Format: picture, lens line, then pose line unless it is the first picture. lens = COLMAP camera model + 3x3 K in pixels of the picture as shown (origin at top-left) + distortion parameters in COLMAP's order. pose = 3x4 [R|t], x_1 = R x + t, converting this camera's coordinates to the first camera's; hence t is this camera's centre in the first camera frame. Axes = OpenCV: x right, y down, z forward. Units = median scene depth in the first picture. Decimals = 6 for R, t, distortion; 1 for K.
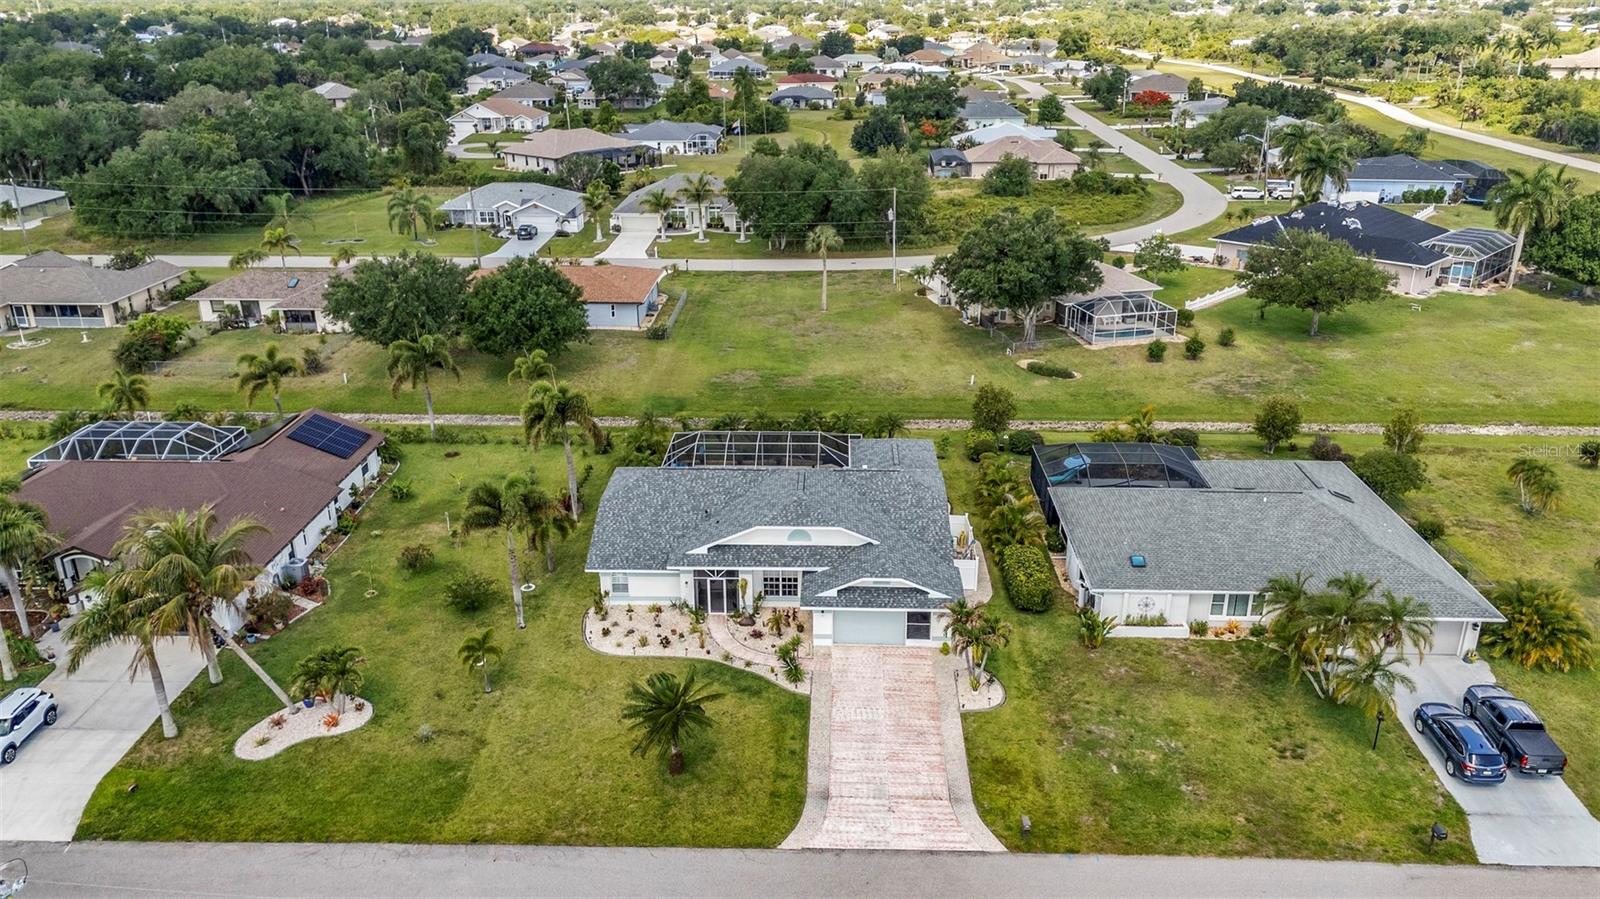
lens RADIAL K [[1170.7, 0, 800.2], [0, 1170.7, 455.5], [0, 0, 1]] dist [0.074794, -0.070647]
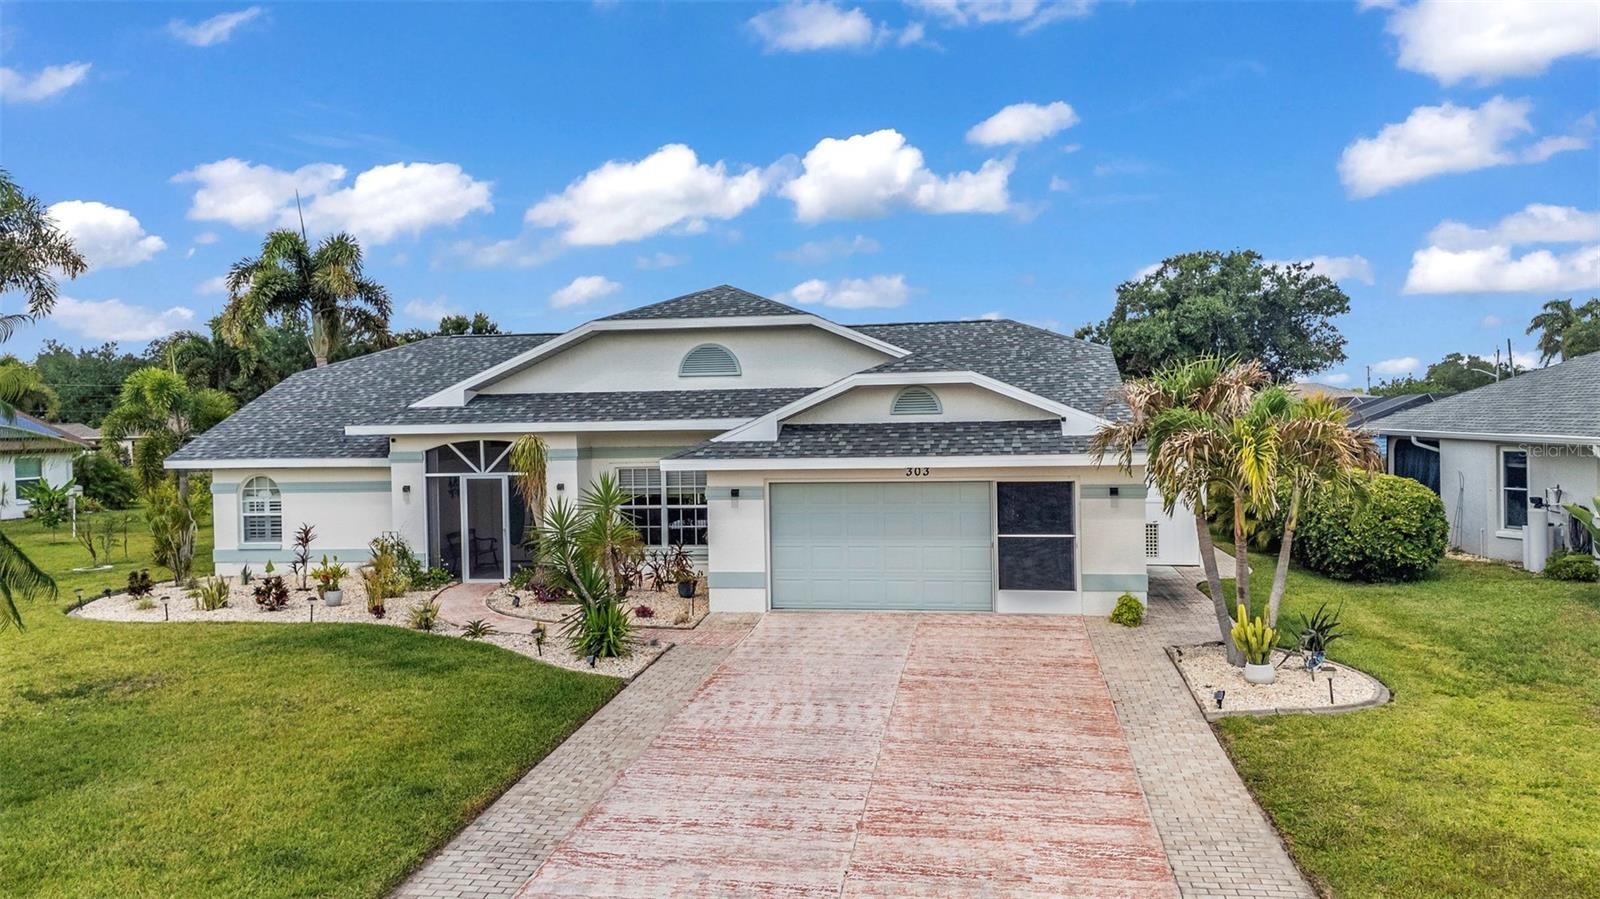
lens RADIAL K [[1170.7, 0, 800.2], [0, 1170.7, 455.5], [0, 0, 1]] dist [0.074794, -0.070647]
pose [[0.992145, -0.010632, -0.124640, 0.077798], [-0.032943, 0.939003, -0.342328, 0.233136], [0.120677, 0.343745, 0.931277, 0.689912]]
